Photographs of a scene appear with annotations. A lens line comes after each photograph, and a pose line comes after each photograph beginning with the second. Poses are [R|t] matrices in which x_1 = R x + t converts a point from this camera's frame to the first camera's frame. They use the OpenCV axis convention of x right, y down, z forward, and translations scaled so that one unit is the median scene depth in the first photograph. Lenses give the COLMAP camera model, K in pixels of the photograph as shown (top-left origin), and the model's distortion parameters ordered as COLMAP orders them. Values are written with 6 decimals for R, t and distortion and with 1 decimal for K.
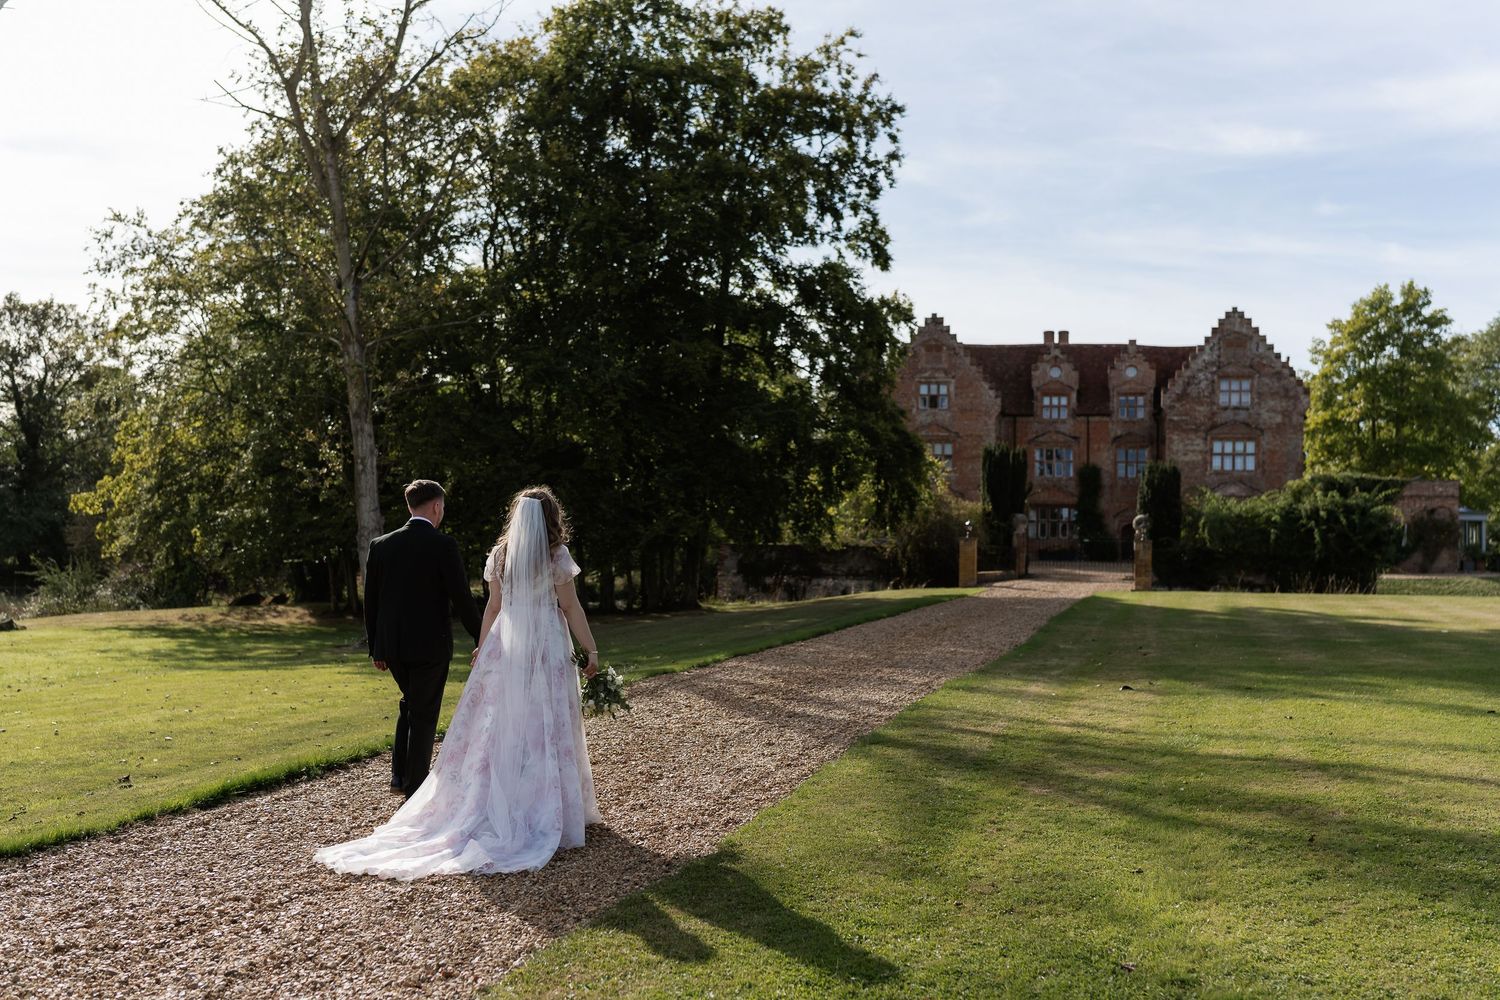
lens RADIAL K [[1487.8, 0, 750.0], [0, 1487.8, 500.0], [0, 0, 1]] dist [0.008336, -0.023674]
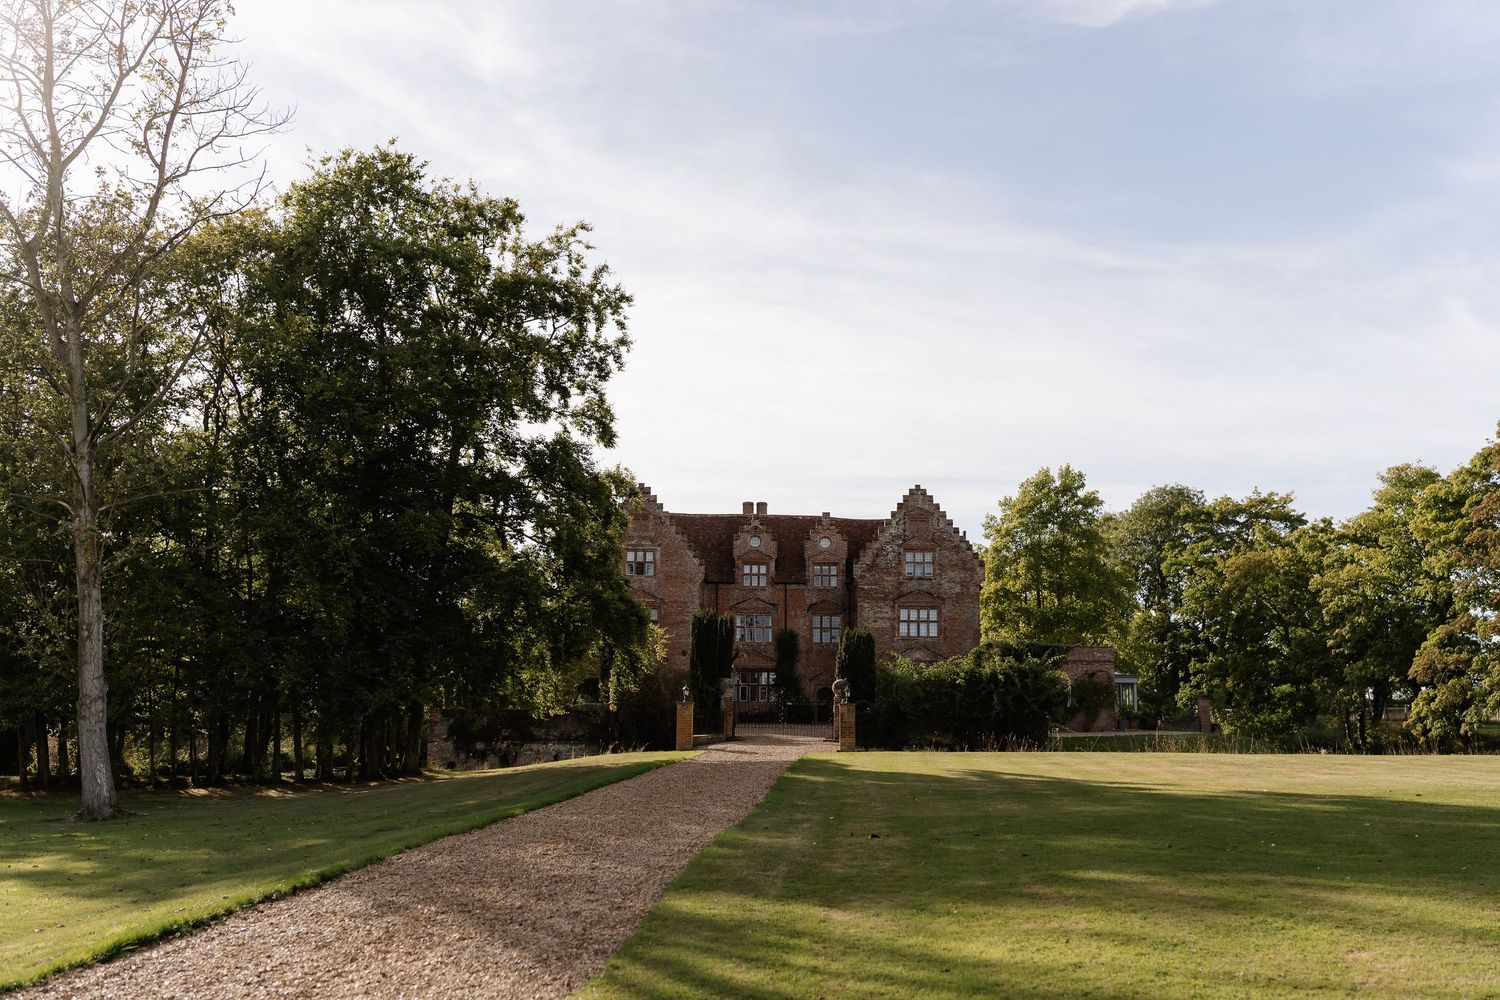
lens RADIAL K [[1475.3, 0, 775.1], [0, 1475.3, 493.1], [0, 0, 1]] dist [-0.004698, -0.004011]
pose [[0.975102, 0.024946, 0.220349, -0.017909], [0.000458, 0.993424, -0.114496, -0.001362], [-0.221756, 0.111746, 0.968678, -0.025099]]
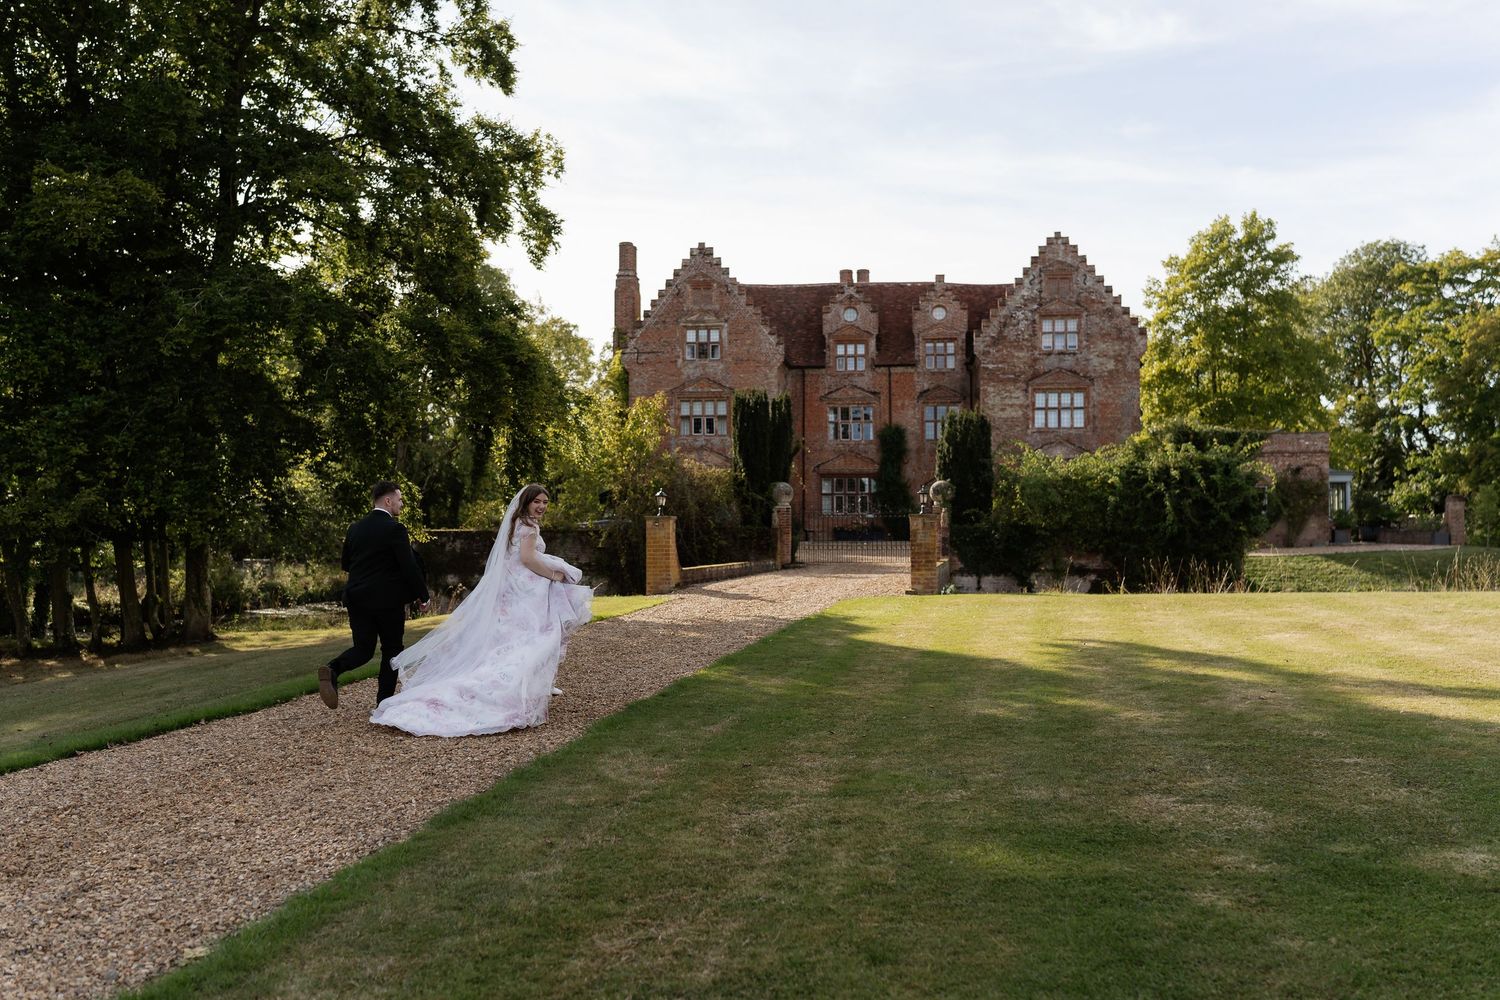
lens RADIAL K [[1487.8, 0, 750.0], [0, 1487.8, 500.0], [0, 0, 1]] dist [0.008336, -0.023674]
pose [[0.994073, -0.021181, 0.106631, 0.090009], [0.019783, 0.999704, 0.014152, 0.007614], [-0.106899, -0.011959, 0.994198, 0.271545]]
